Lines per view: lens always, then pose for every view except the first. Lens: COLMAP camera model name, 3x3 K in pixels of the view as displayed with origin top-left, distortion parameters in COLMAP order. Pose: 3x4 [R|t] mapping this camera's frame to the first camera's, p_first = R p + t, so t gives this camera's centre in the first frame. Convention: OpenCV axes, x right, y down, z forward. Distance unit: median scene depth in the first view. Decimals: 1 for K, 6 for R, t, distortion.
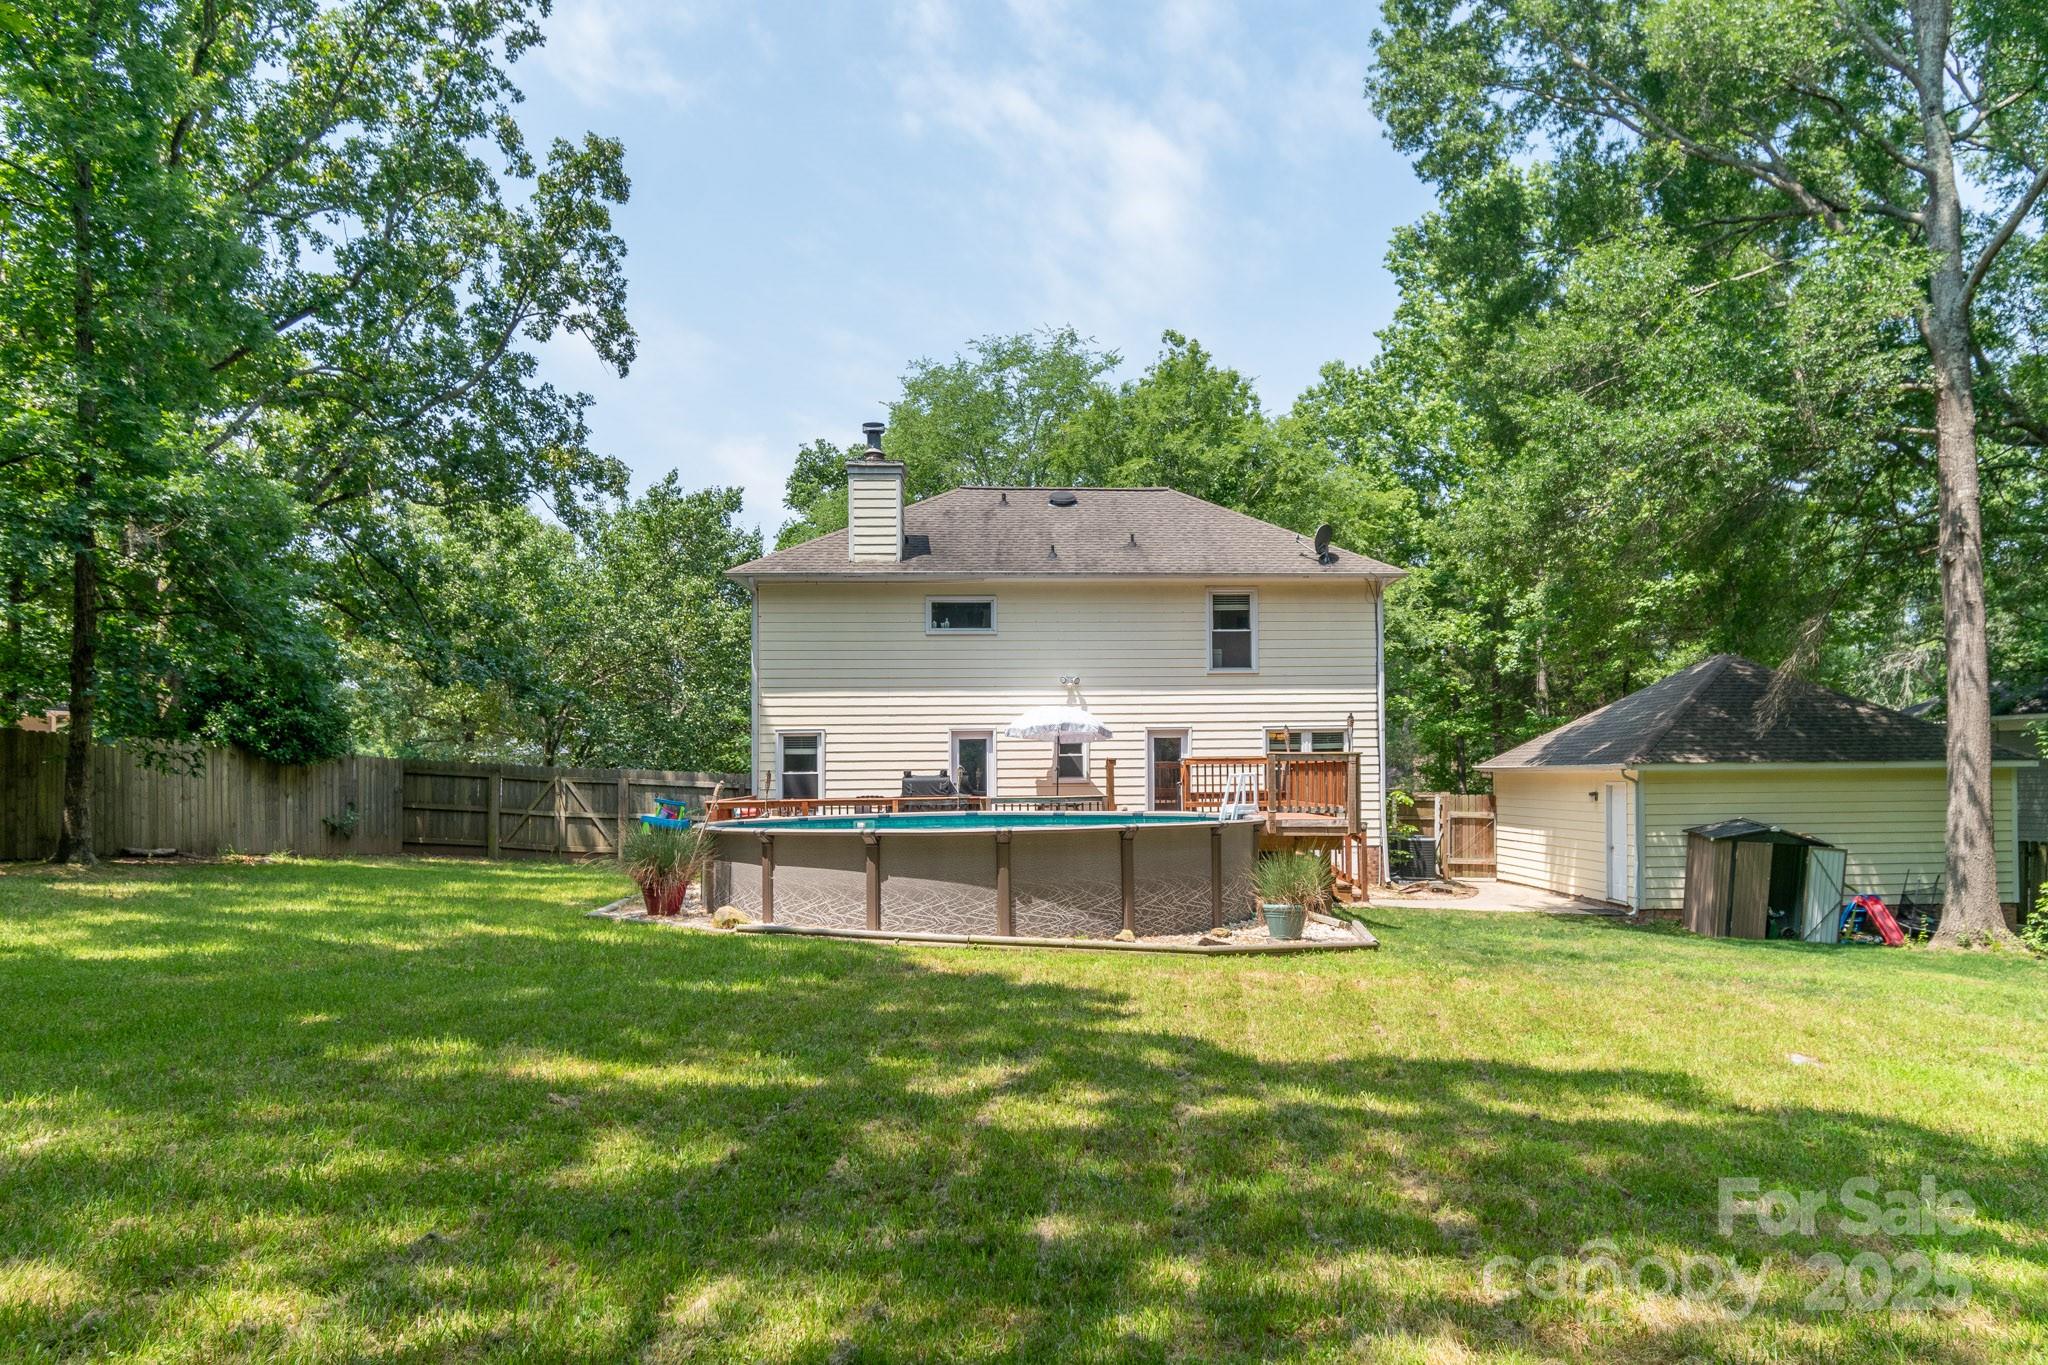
lens RADIAL K [[1452.4, 0, 1026.8], [0, 1452.4, 689.3], [0, 0, 1]] dist [0.006641, -0.004872]
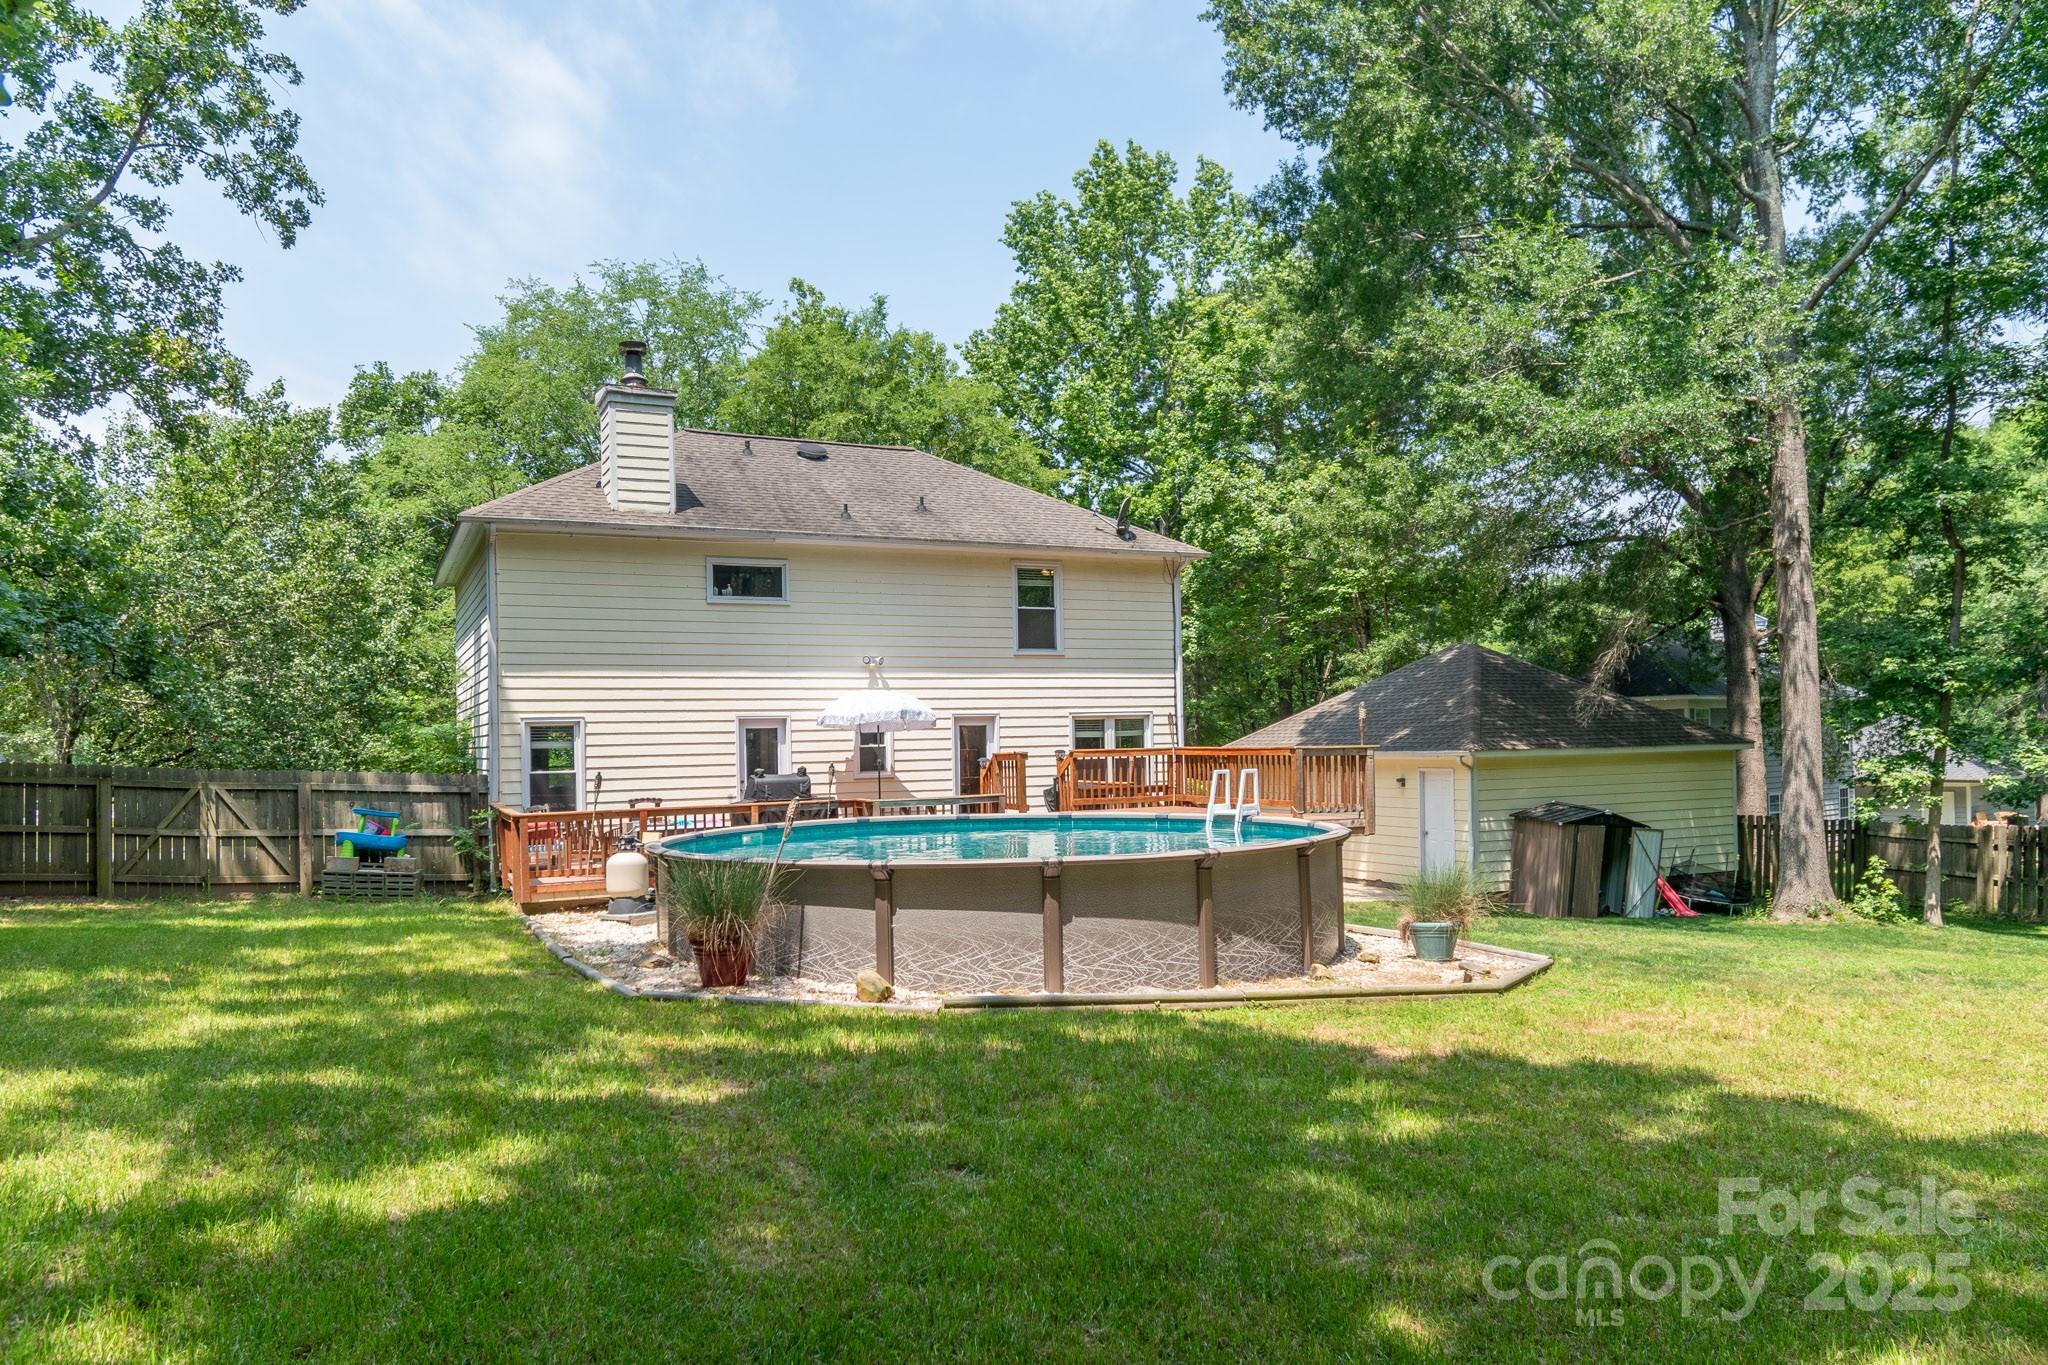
lens RADIAL K [[1452.4, 0, 1026.8], [0, 1452.4, 689.3], [0, 0, 1]] dist [0.006641, -0.004872]
pose [[0.919781, 0.005504, 0.392394, -0.226633], [-0.011692, 0.999842, 0.013382, -0.001506], [-0.392258, -0.016896, 0.919700, 0.160499]]
